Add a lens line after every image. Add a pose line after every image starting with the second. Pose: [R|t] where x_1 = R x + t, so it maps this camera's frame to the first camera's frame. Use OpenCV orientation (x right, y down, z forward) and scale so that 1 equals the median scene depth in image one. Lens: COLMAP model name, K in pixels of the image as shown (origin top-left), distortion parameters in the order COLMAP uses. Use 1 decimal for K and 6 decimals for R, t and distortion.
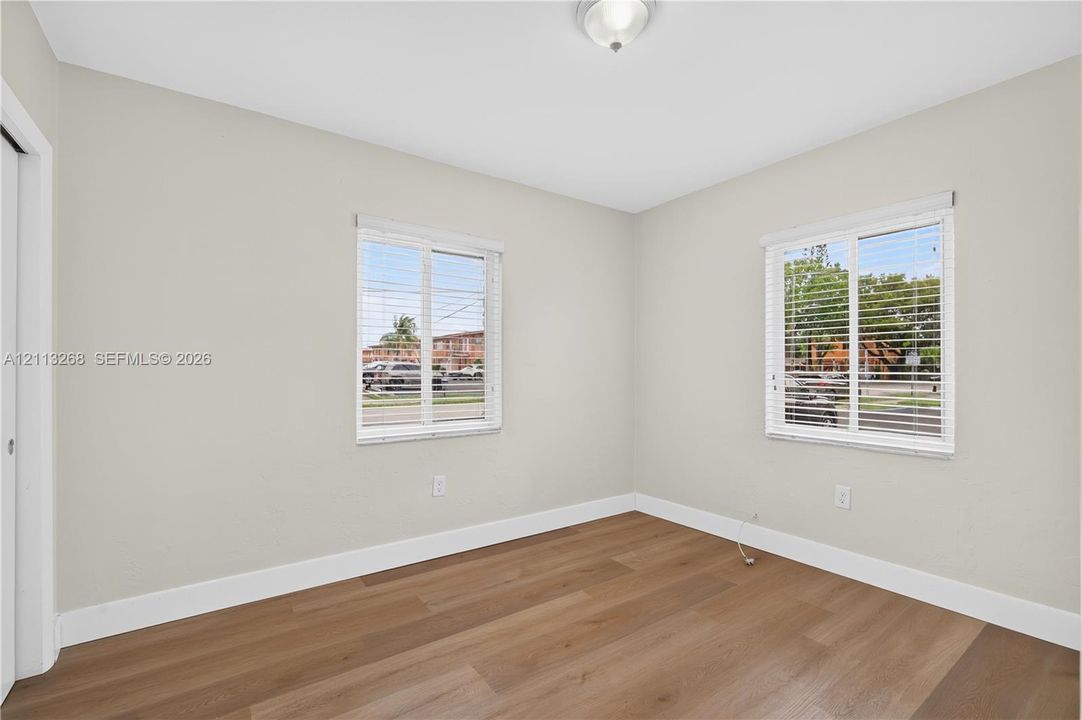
lens RADIAL K [[482.3, 0, 546.5], [0, 482.3, 366.7], [0, 0, 1]] dist [-0.001344, -0.000461]
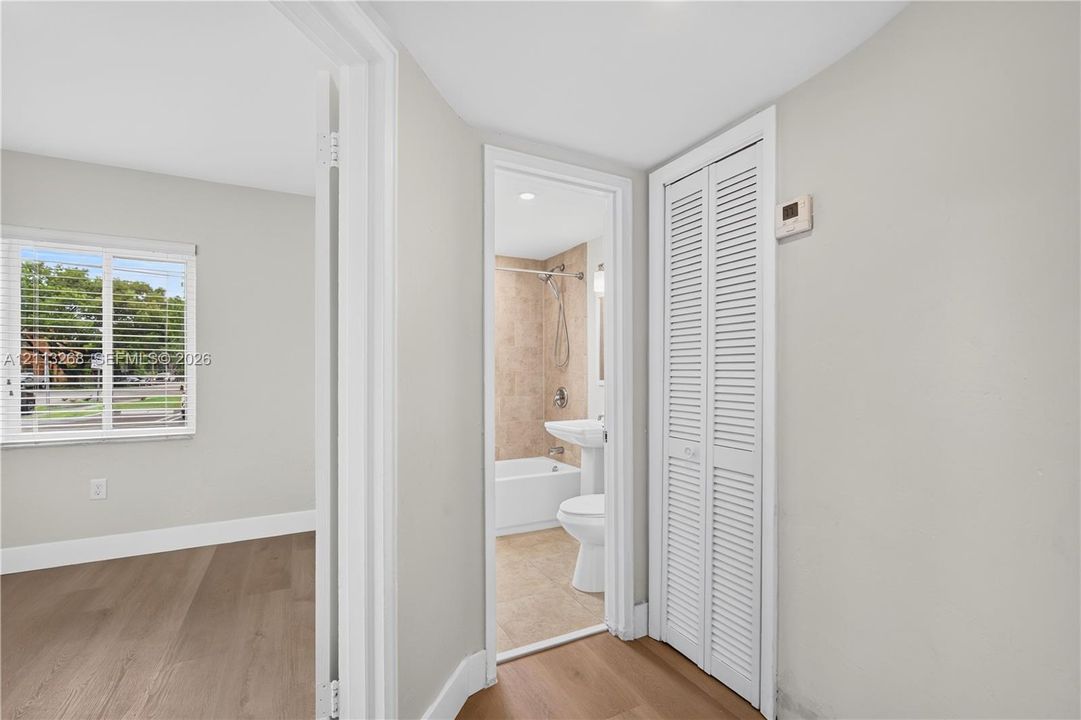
lens RADIAL K [[481.8, 0, 547.4], [0, 481.8, 368.5], [0, 0, 1]] dist [-0.003160, -0.000328]
pose [[0.155288, 0.004436, 0.987859, -0.297248], [-0.001126, 0.999990, -0.004314, -0.002053], [-0.987869, -0.000443, 0.155291, -0.176928]]
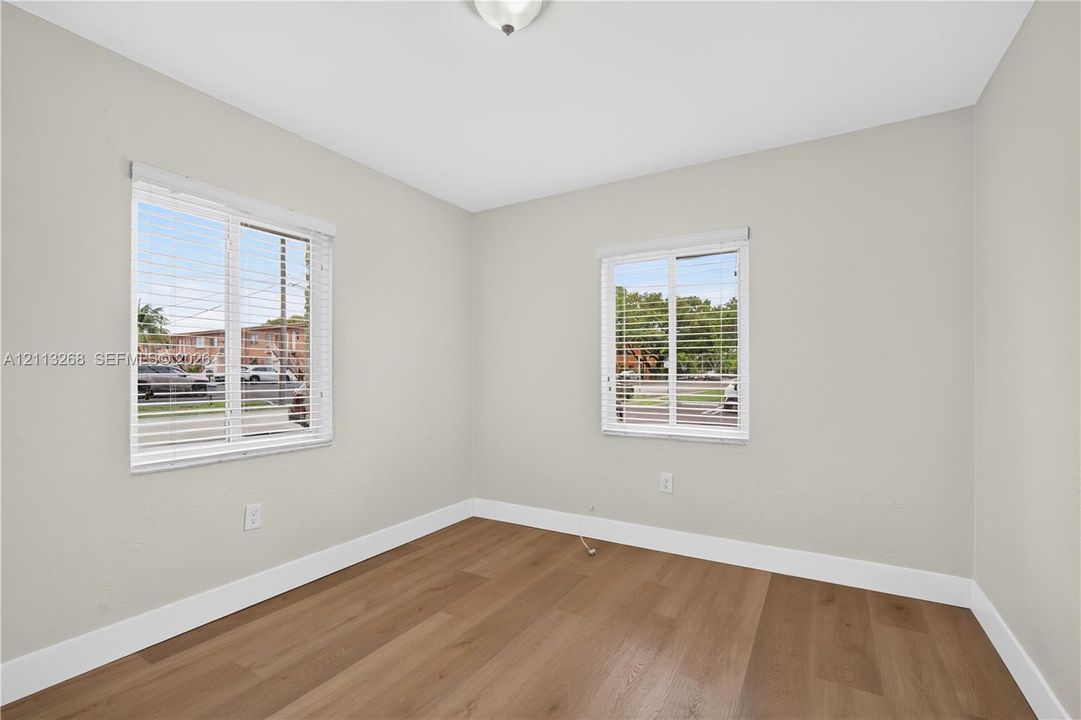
lens RADIAL K [[481.8, 0, 547.4], [0, 481.8, 368.5], [0, 0, 1]] dist [-0.003160, -0.000328]
pose [[0.914054, 0.002254, 0.405586, -0.101007], [-0.001520, 0.999997, -0.002130, 0.001121], [-0.405590, 0.001330, 0.914054, 0.065917]]
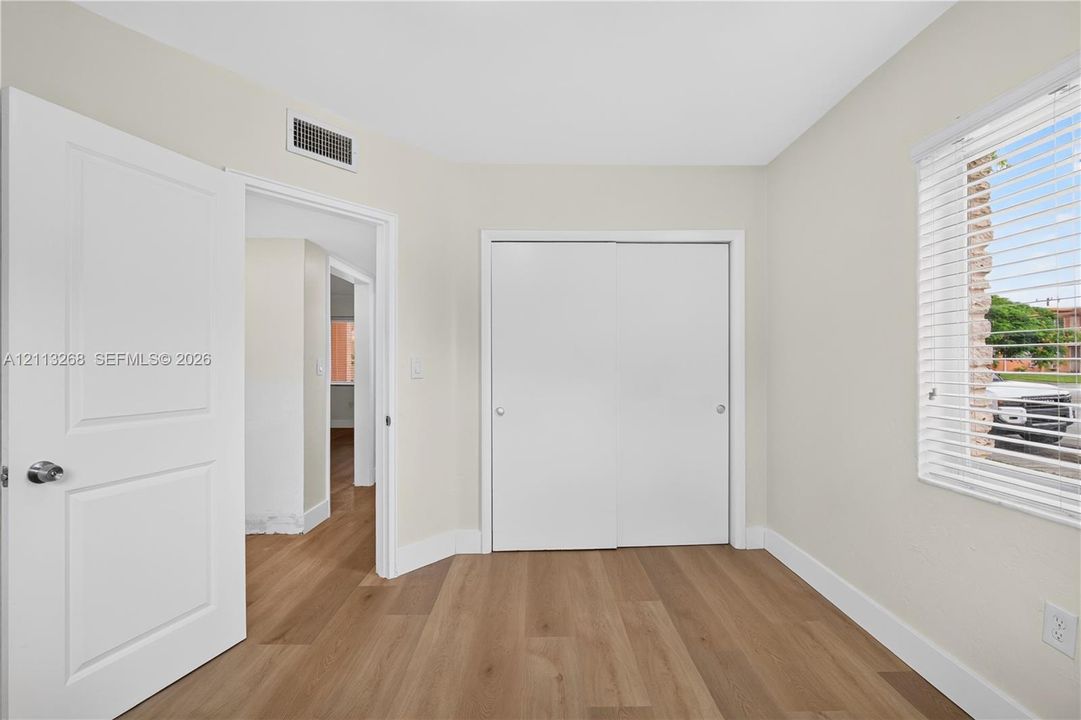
lens RADIAL K [[481.8, 0, 547.4], [0, 481.8, 368.5], [0, 0, 1]] dist [-0.003160, -0.000328]
pose [[-0.577798, 0.004839, -0.816166, 0.439731], [0.003310, 0.999988, 0.003585, -0.000784], [0.816173, -0.000630, -0.577807, 0.898913]]
